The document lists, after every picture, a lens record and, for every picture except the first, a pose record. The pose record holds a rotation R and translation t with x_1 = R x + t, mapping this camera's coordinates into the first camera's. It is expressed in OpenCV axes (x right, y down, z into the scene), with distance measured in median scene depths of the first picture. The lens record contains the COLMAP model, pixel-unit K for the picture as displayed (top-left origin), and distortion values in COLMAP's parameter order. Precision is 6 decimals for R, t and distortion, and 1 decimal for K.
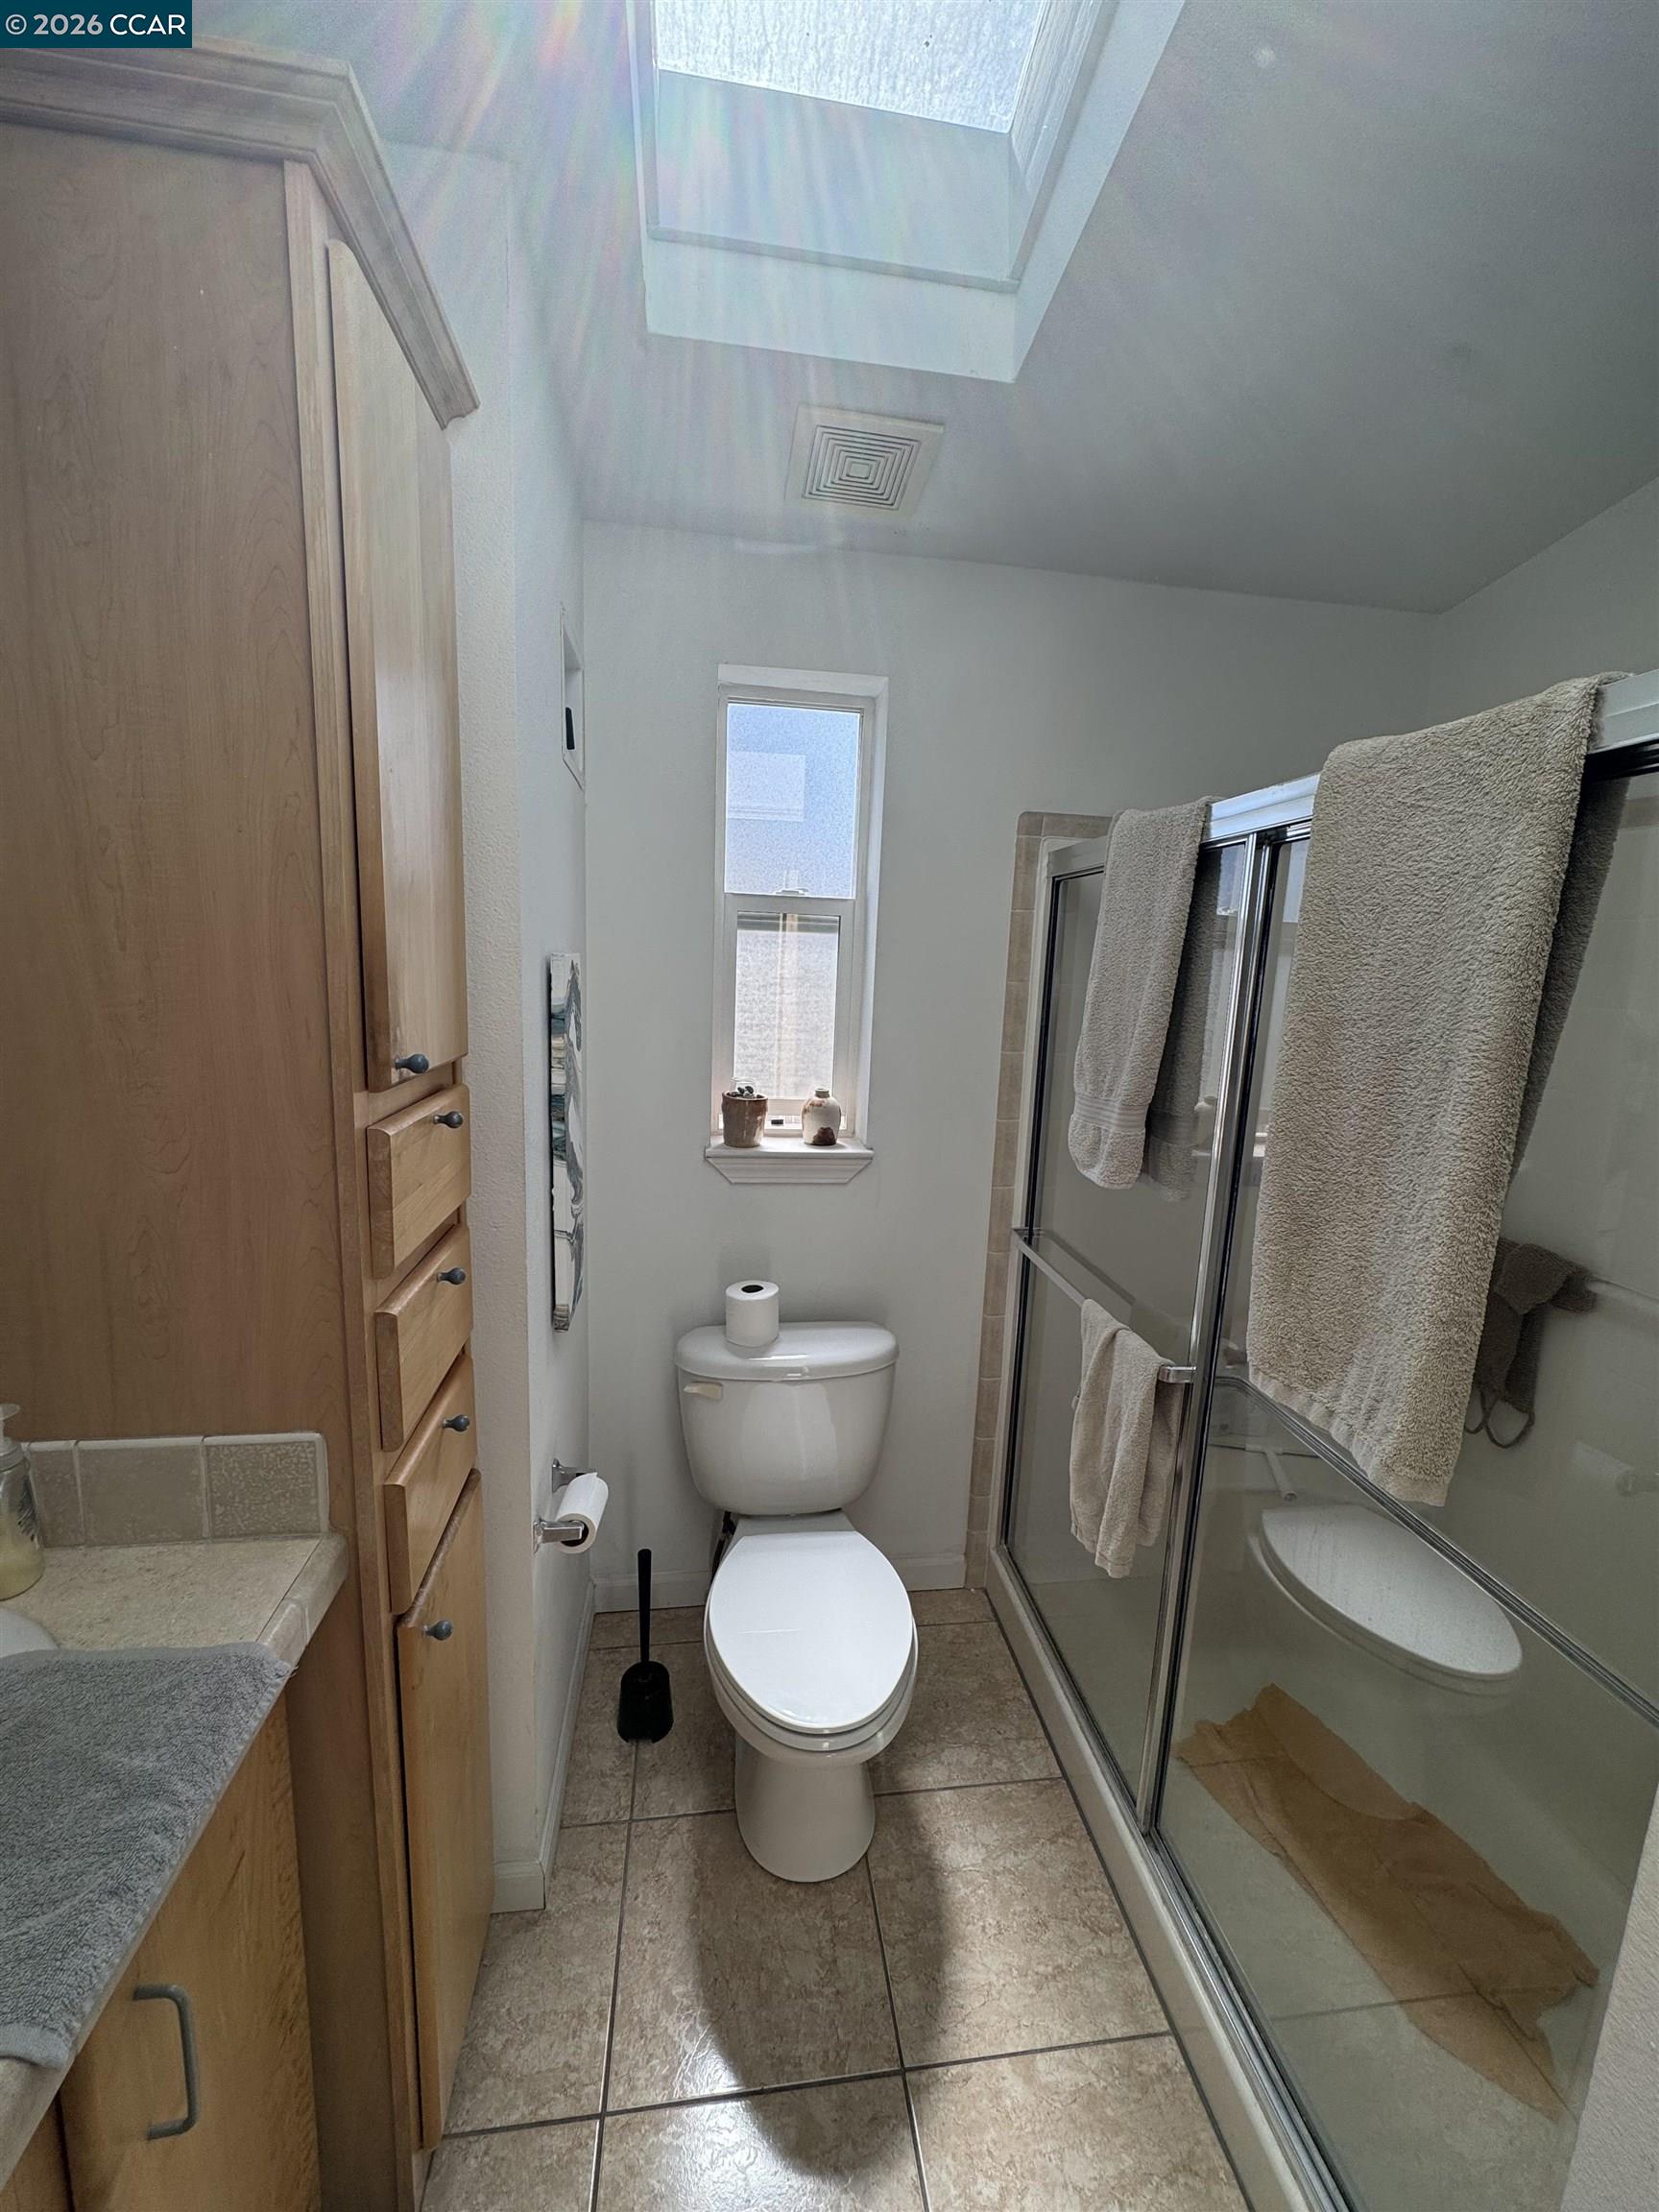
lens RADIAL K [[881.2, 0, 829.9], [0, 881.2, 1104.4], [0, 0, 1]] dist [-0.000426, 0.000456]
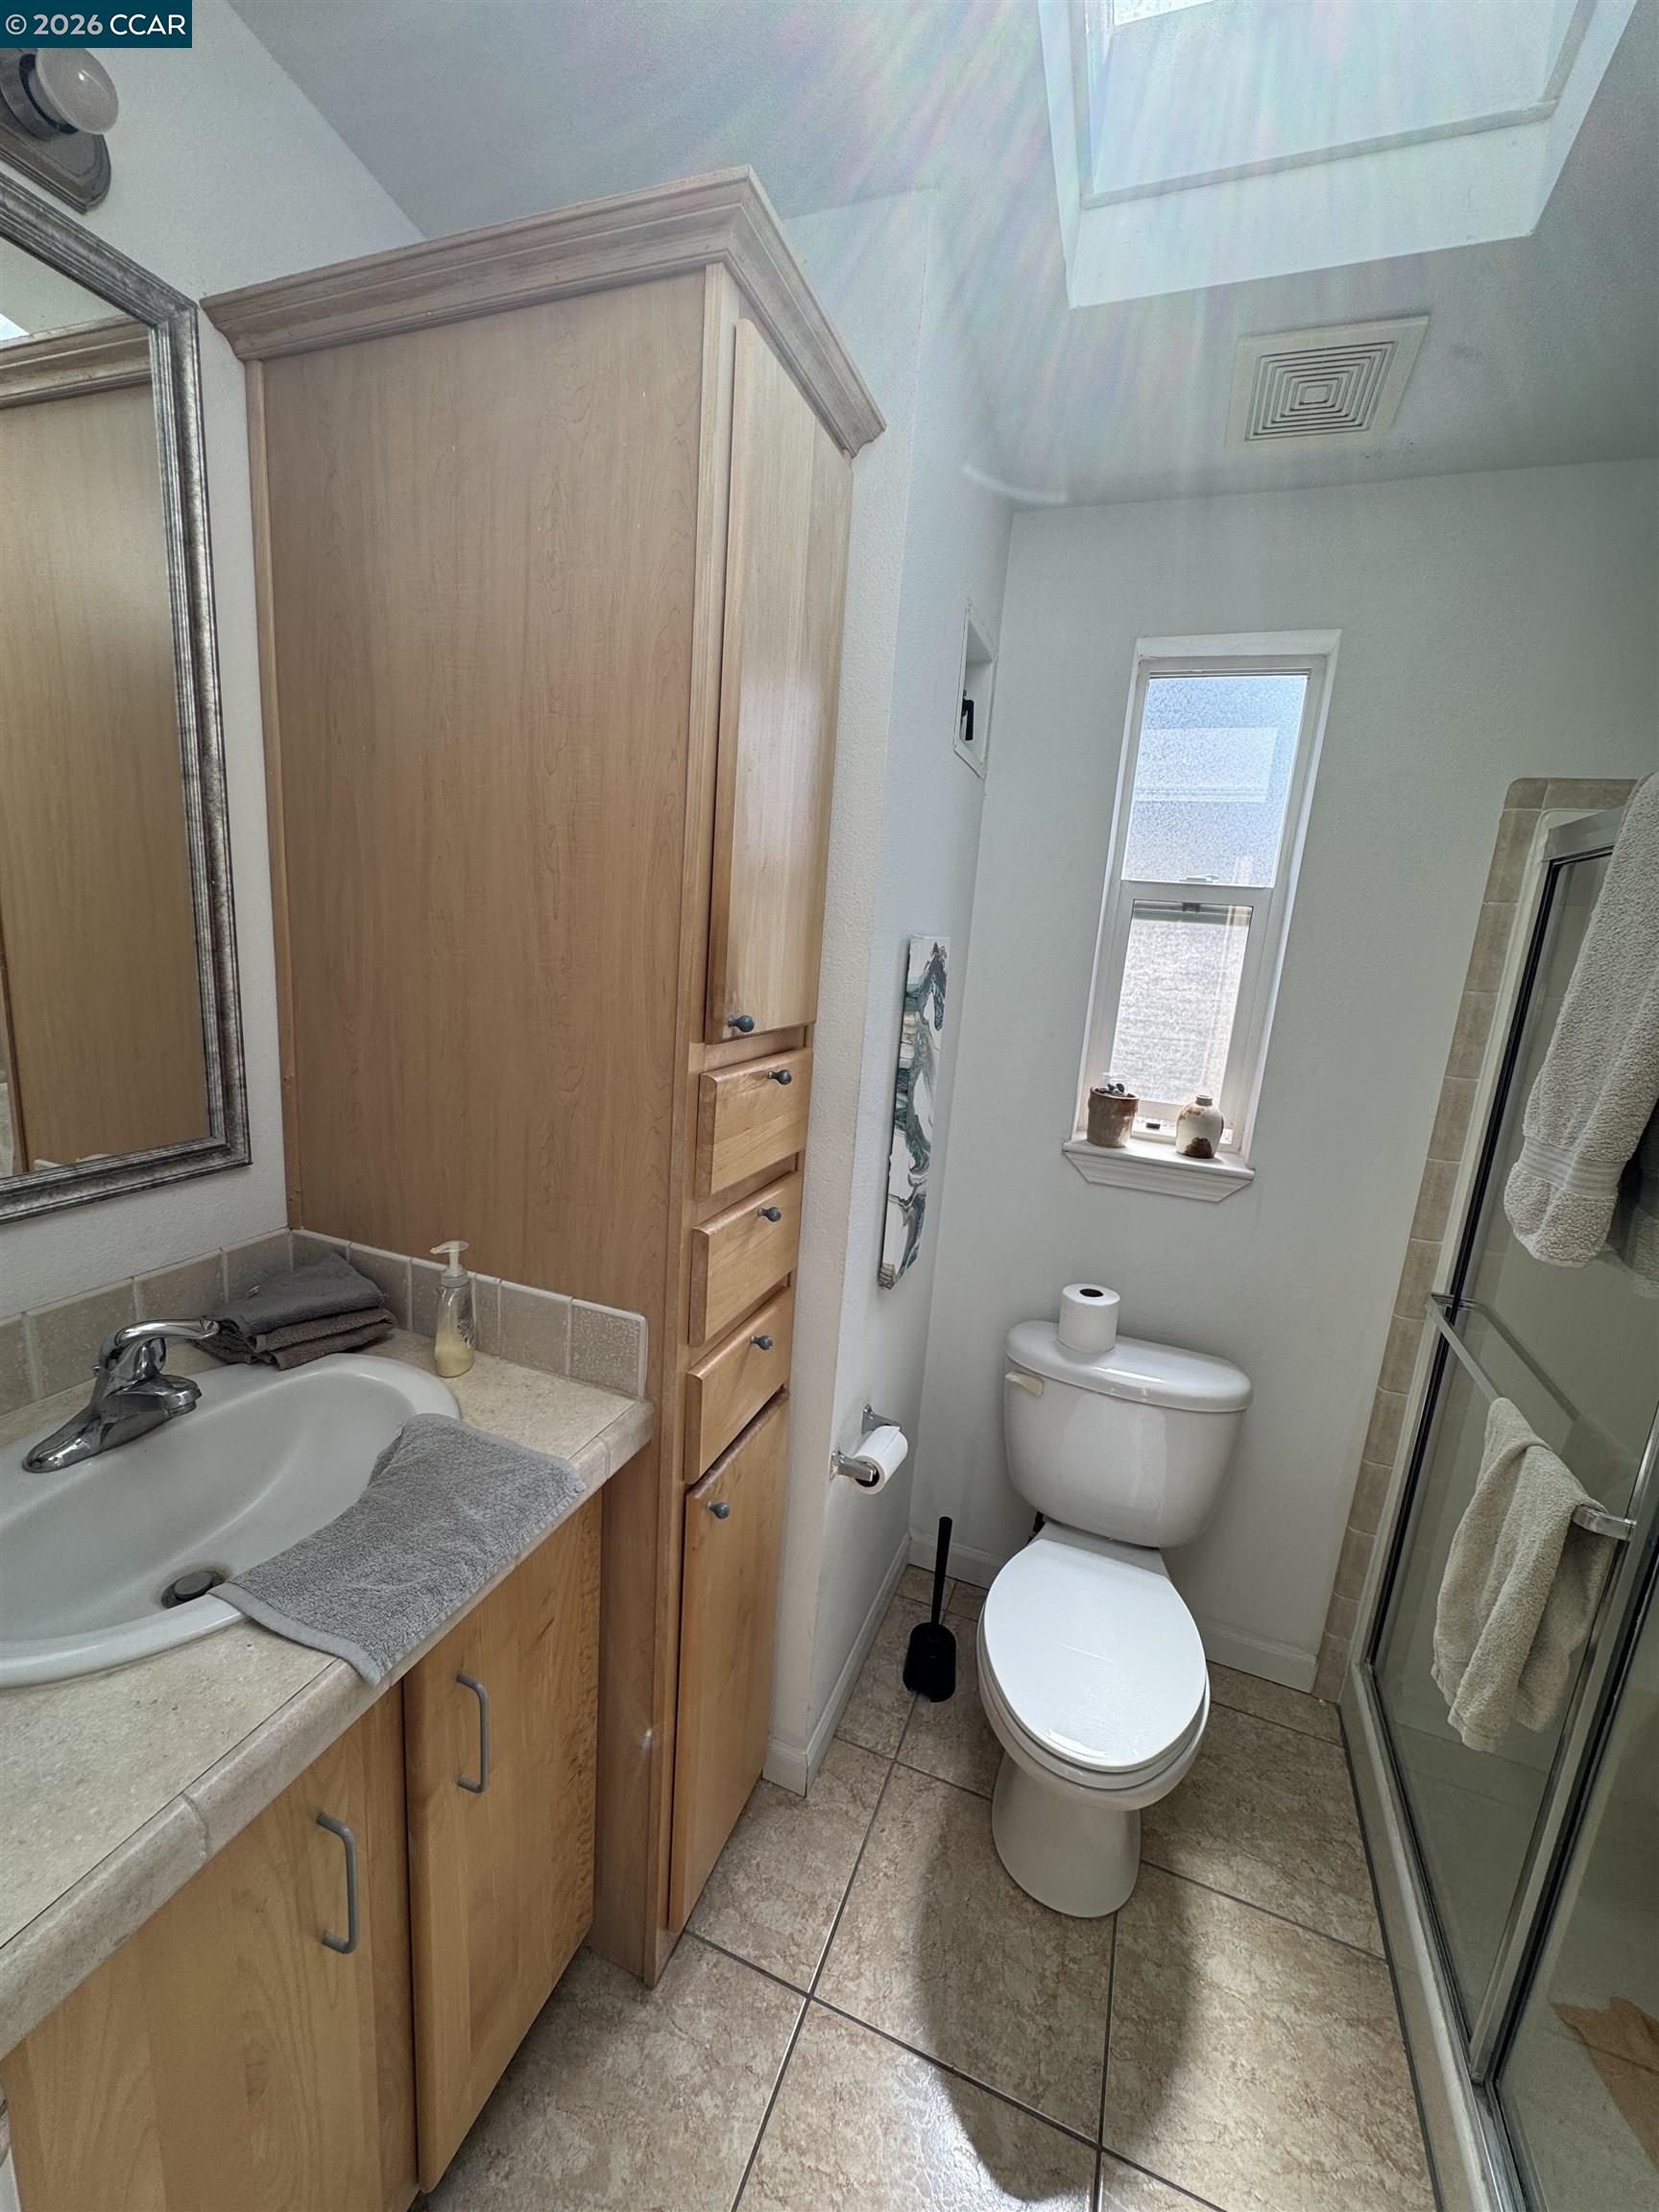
lens RADIAL K [[881.2, 0, 831.1], [0, 881.2, 1104.0], [0, 0, 1]] dist [-0.000426, 0.000456]
pose [[0.874854, 0.121898, -0.468797, 0.116262], [-0.117102, 0.992334, 0.039498, -0.000119], [0.470018, 0.020342, 0.882423, 0.019610]]
